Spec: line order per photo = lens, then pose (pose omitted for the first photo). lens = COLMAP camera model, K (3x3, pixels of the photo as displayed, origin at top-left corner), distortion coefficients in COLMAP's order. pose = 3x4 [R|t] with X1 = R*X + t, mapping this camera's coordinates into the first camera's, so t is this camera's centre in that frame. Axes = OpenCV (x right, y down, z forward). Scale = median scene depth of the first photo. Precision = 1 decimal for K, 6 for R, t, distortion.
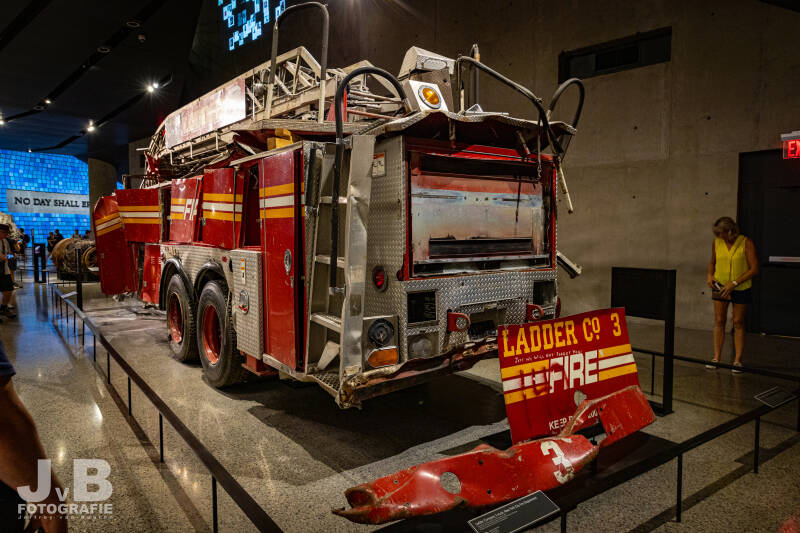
lens RADIAL K [[539.2, 0, 399.5], [0, 539.2, 266.8], [0, 0, 1]] dist [0.005530, 0.002636]
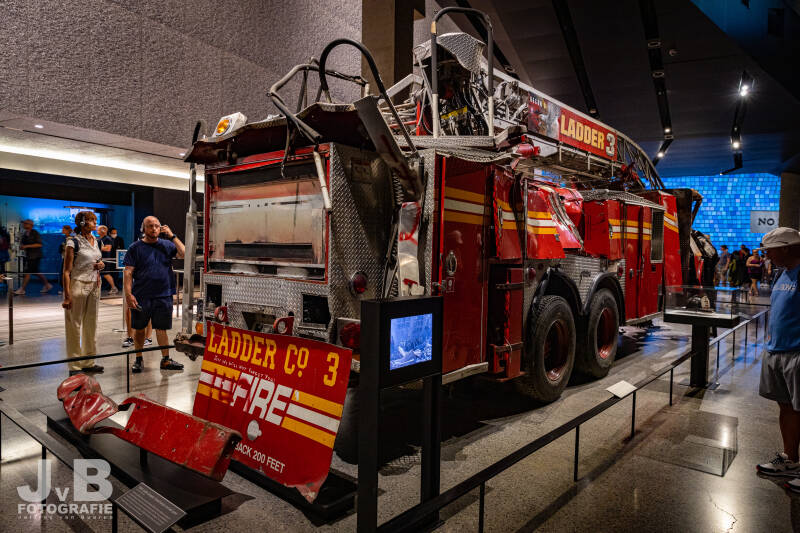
lens RADIAL K [[539.2, 0, 399.6], [0, 539.2, 265.2], [0, 0, 1]] dist [0.005530, 0.002636]
pose [[0.212613, 0.038303, -0.976386, 1.200661], [-0.081778, 0.996423, 0.021282, -0.052664], [0.973708, 0.075322, 0.214985, 1.019416]]
